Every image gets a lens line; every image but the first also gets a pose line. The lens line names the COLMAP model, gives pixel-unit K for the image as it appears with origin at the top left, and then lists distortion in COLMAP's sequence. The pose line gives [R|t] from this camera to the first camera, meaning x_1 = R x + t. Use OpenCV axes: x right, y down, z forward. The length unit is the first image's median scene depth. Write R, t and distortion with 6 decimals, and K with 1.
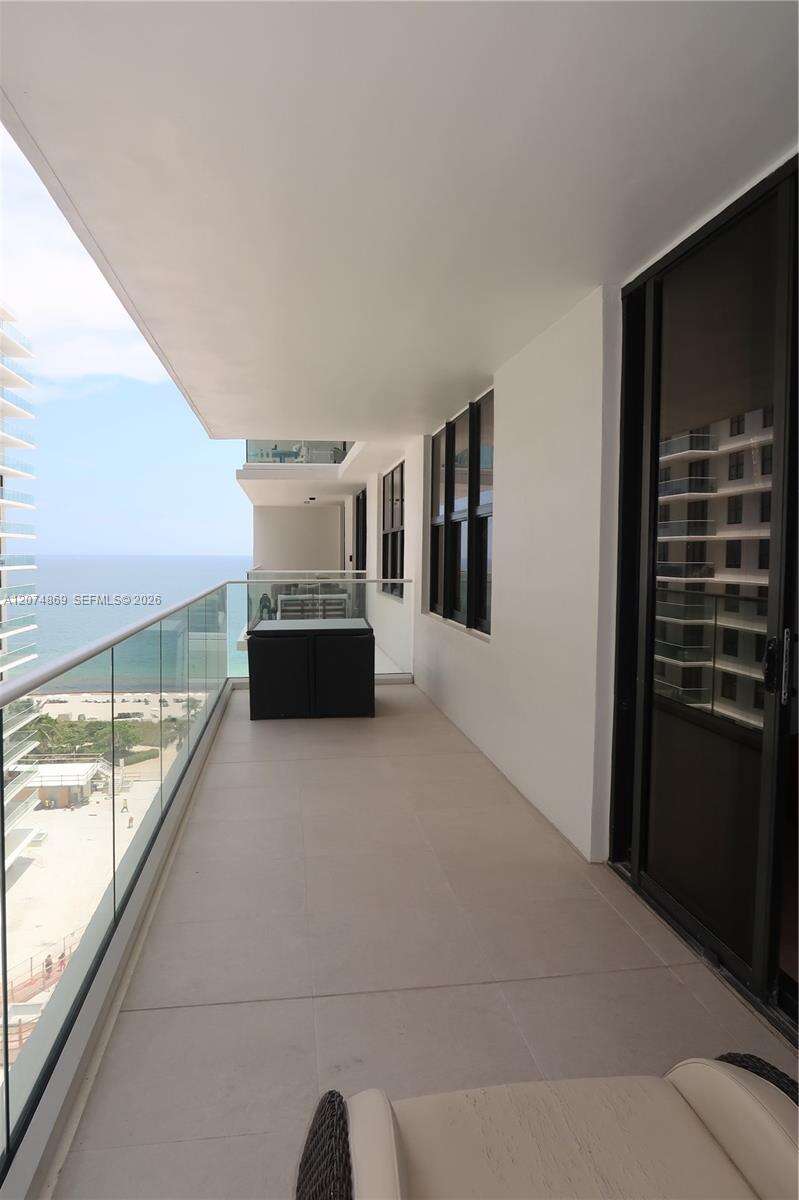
lens RADIAL K [[824.7, 0, 398.0], [0, 824.7, 595.3], [0, 0, 1]] dist [-0.002374, -0.002360]
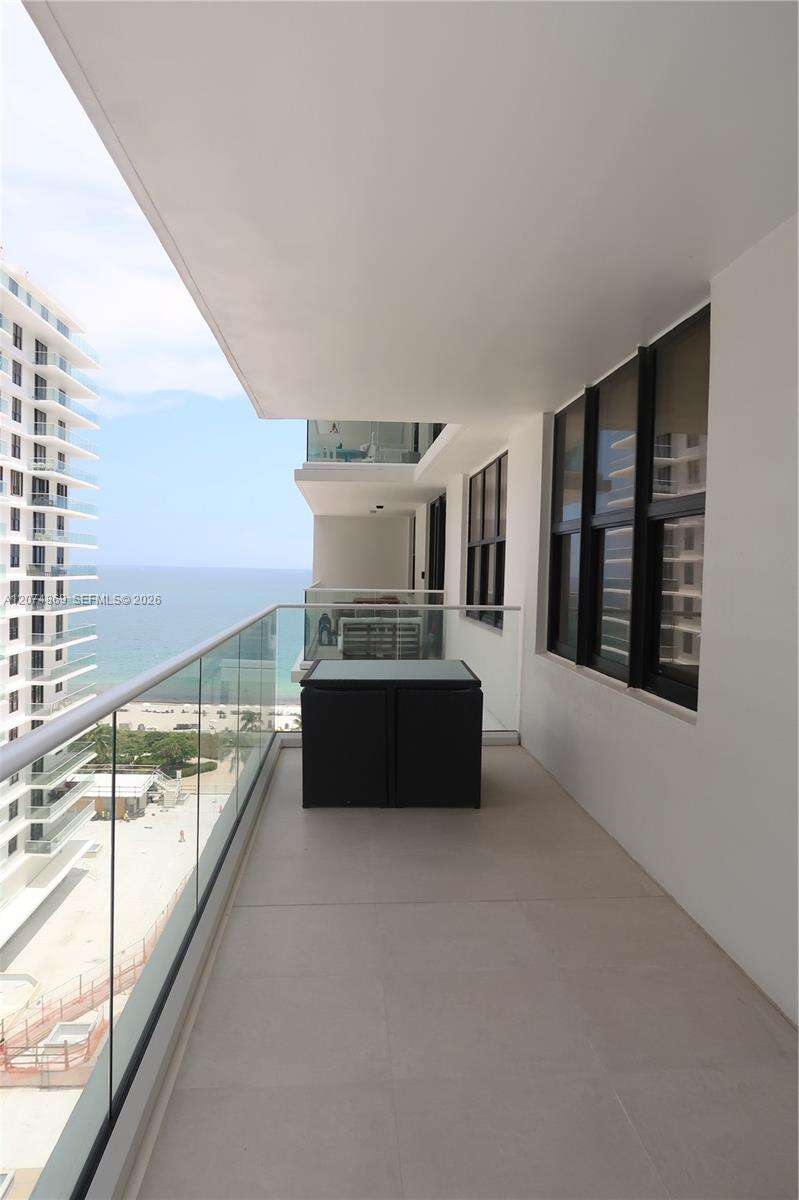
lens RADIAL K [[824.7, 0, 398.0], [0, 824.7, 595.3], [0, 0, 1]] dist [-0.002374, -0.002360]
pose [[0.997353, 0.017471, -0.070581, -0.024509], [-0.018776, 0.999664, -0.017870, -0.008260], [0.070245, 0.019148, 0.997346, 0.143964]]
